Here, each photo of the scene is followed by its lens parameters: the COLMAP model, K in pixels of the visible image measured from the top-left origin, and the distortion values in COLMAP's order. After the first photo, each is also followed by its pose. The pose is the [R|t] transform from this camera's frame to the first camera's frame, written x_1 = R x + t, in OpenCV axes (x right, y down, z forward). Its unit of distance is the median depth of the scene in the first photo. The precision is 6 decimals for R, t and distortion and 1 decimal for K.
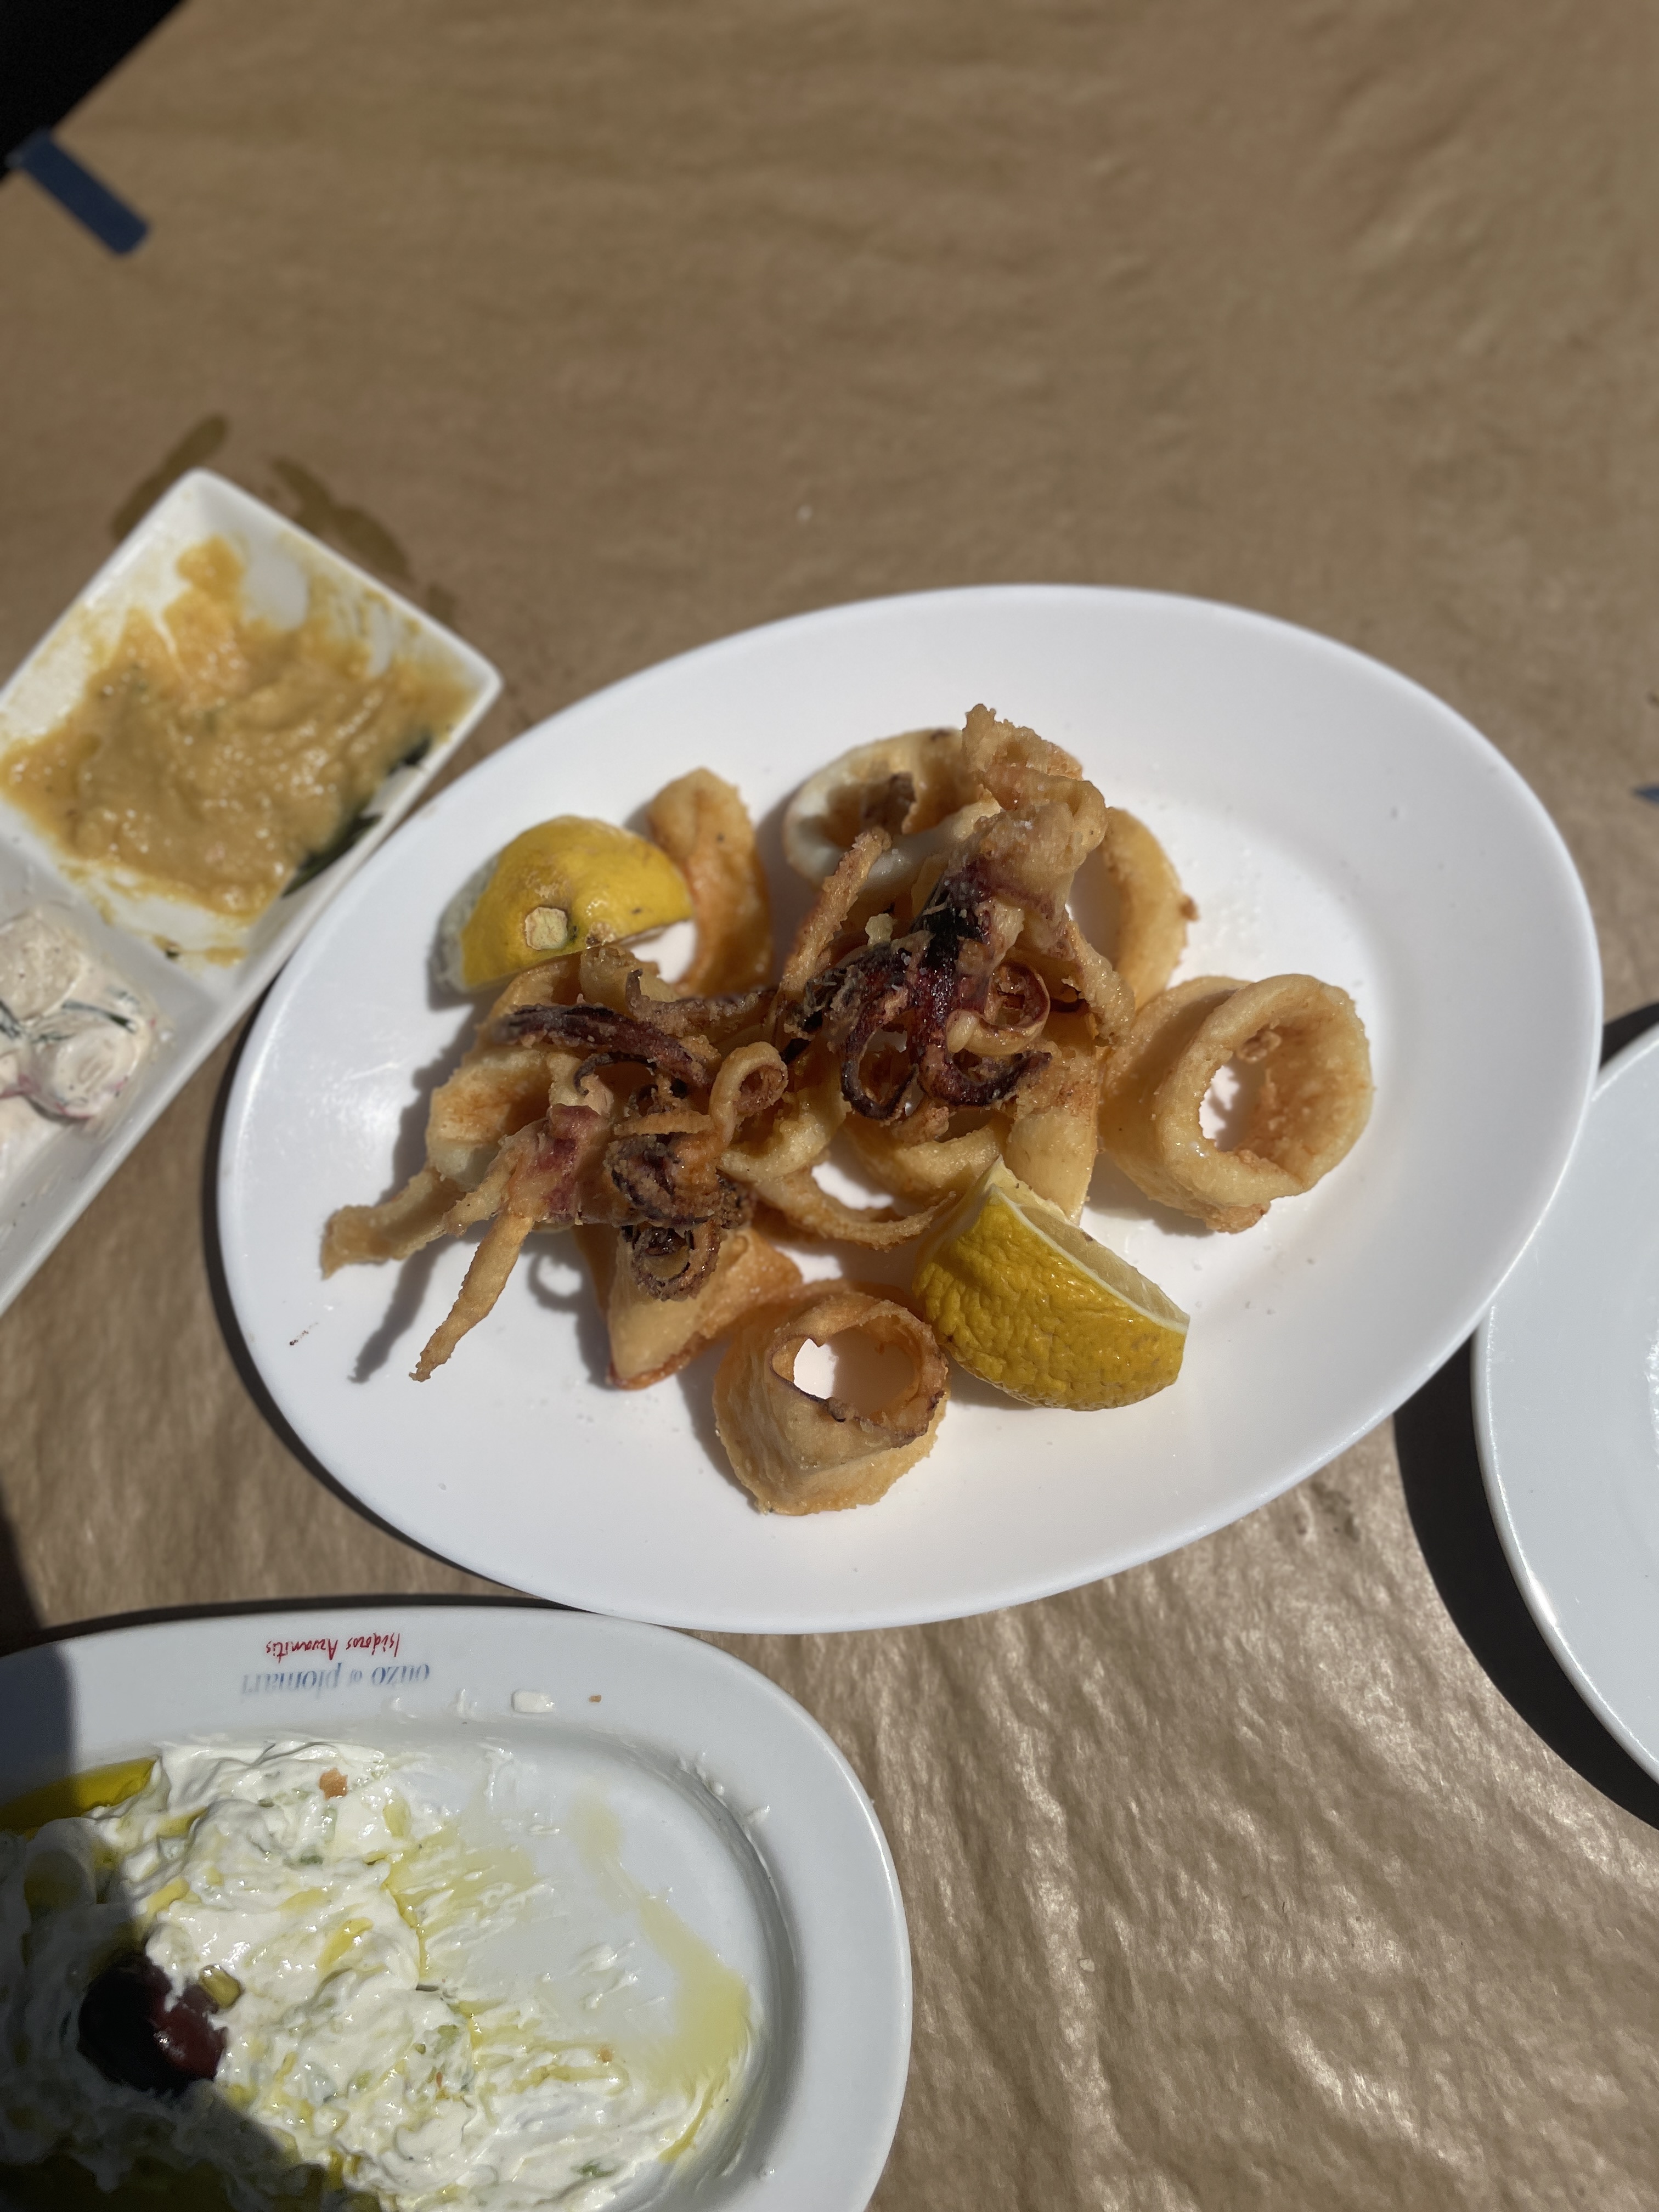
lens RADIAL K [[1719.7, 0, 791.5], [0, 1719.7, 1105.0], [0, 0, 1]] dist [0.070129, -0.136513]
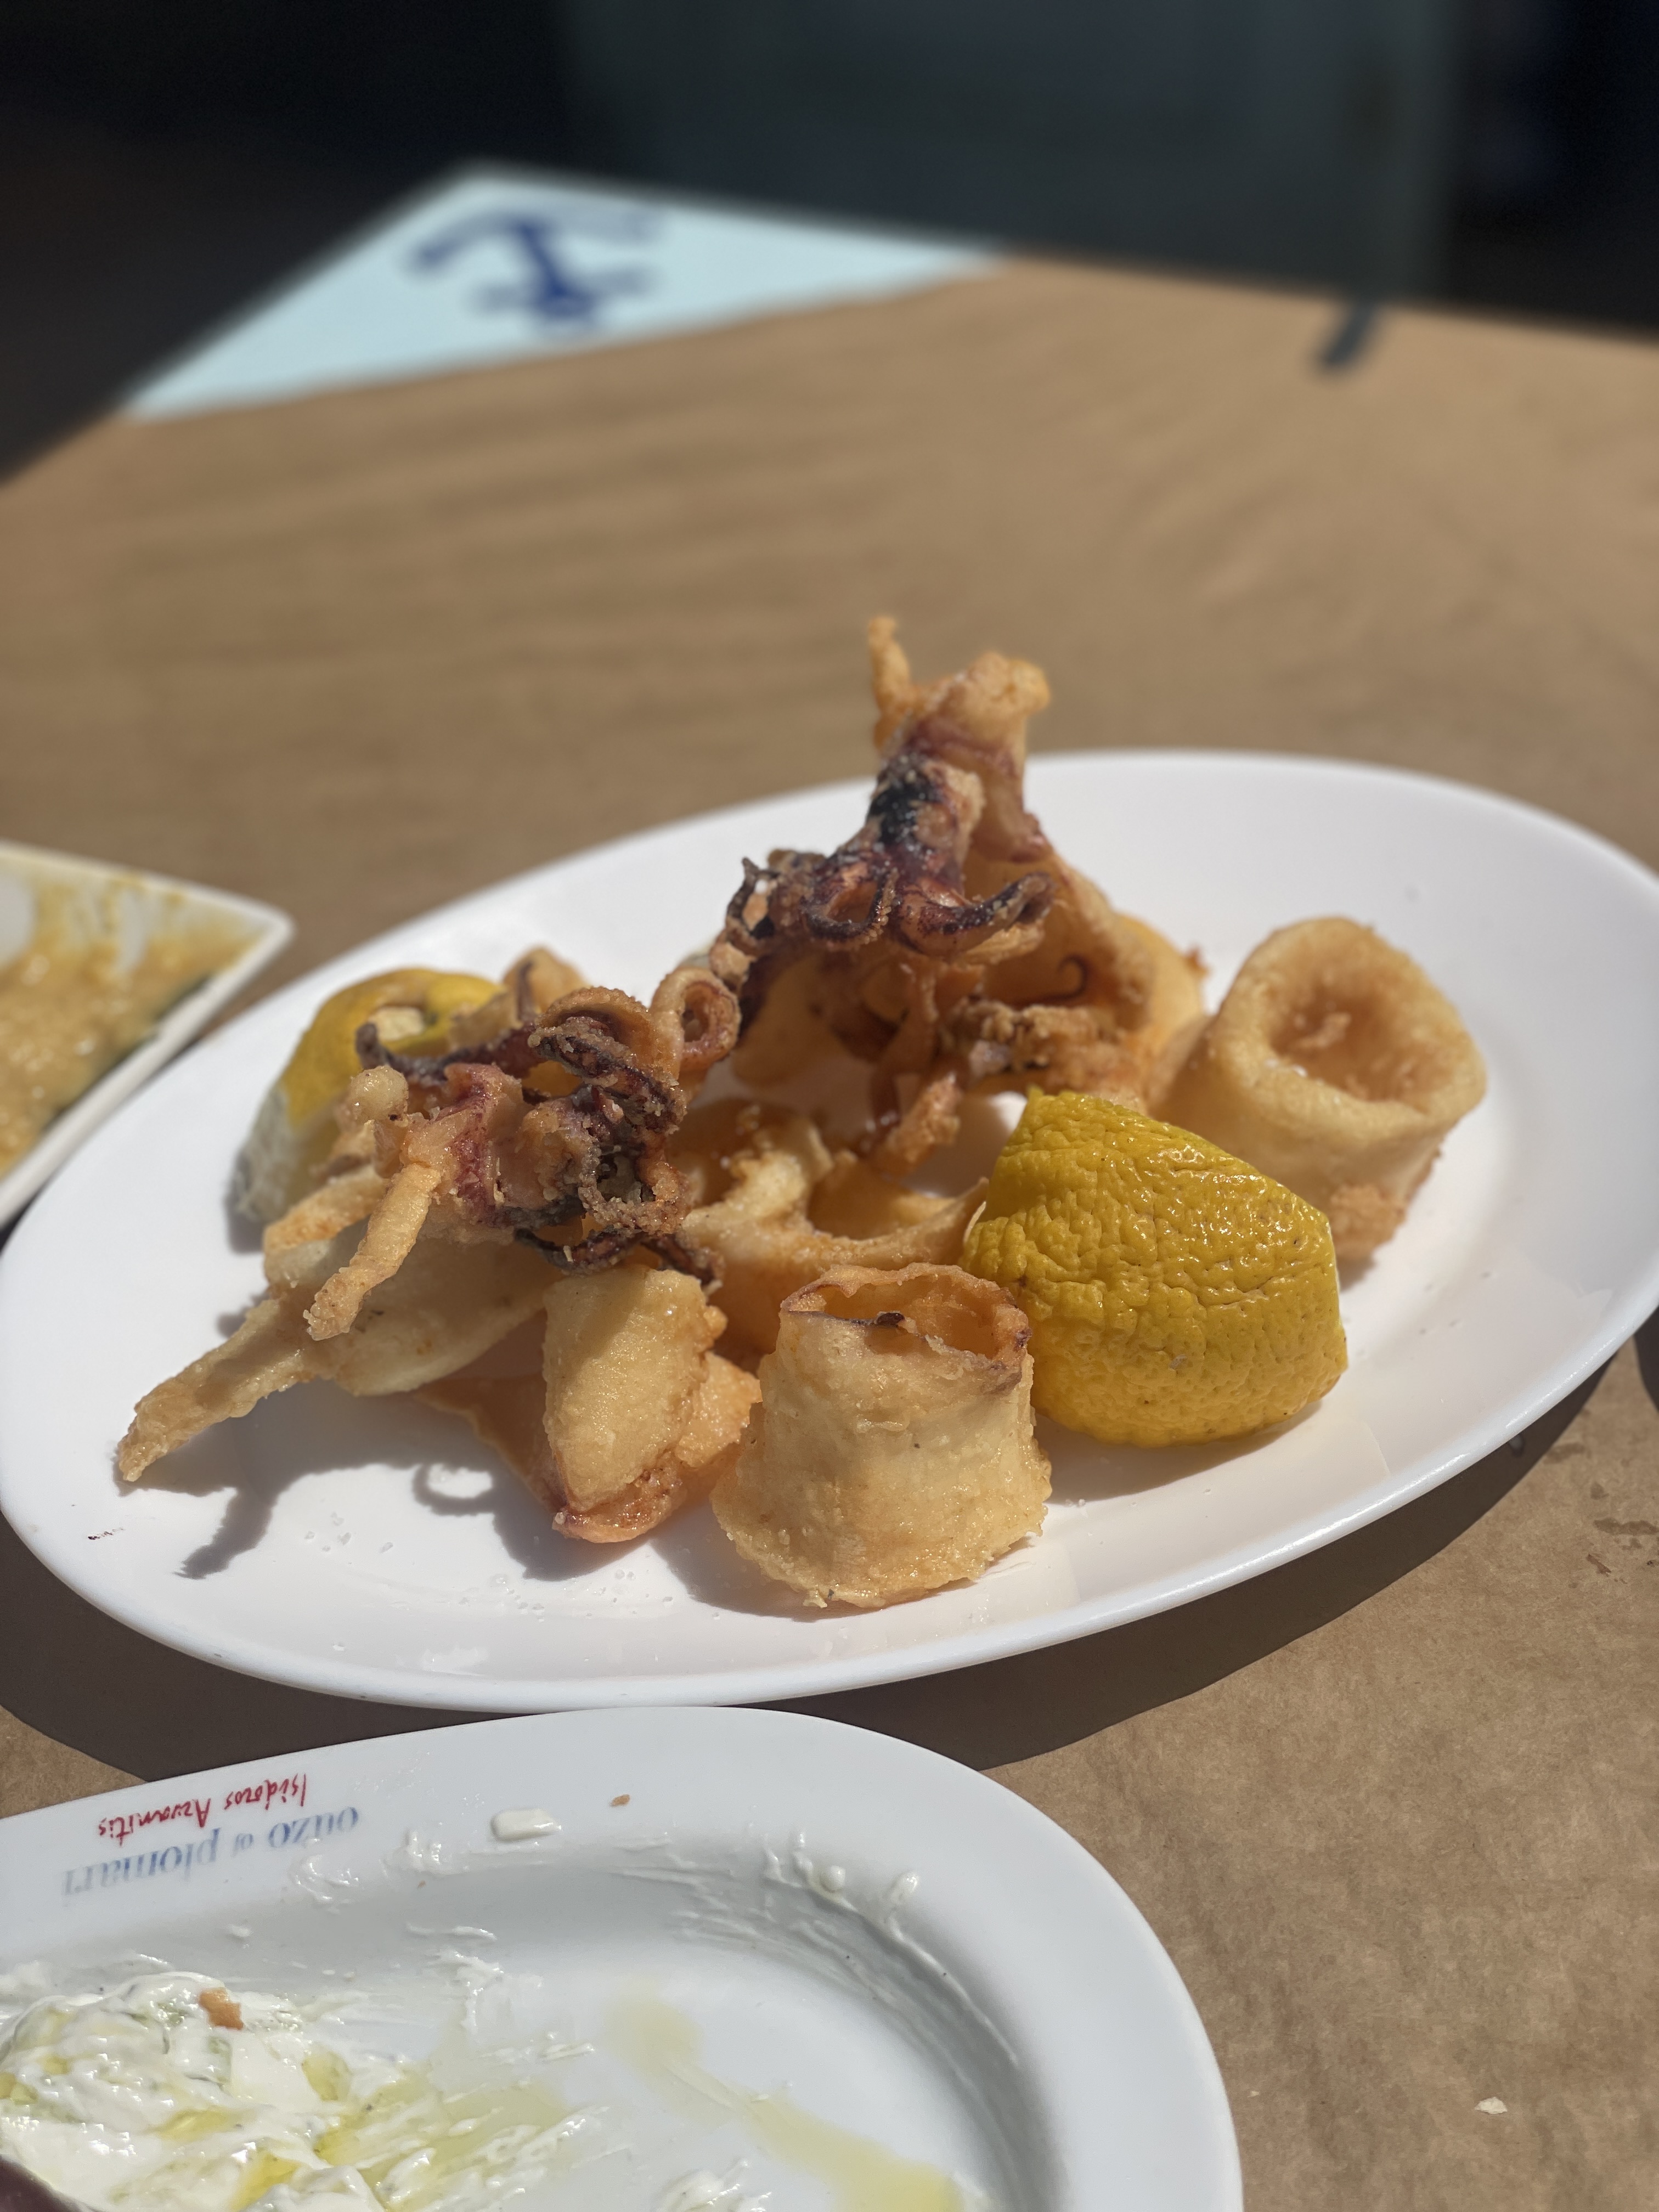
lens RADIAL K [[3347.4, 0, 706.4], [0, 3347.4, 1104.8], [0, 0, 1]] dist [-0.013140, 0.035054]
pose [[0.984550, -0.123812, 0.123824, -0.200915], [0.174954, 0.724904, -0.666262, 0.975678], [-0.007269, 0.677632, 0.735365, -0.089679]]
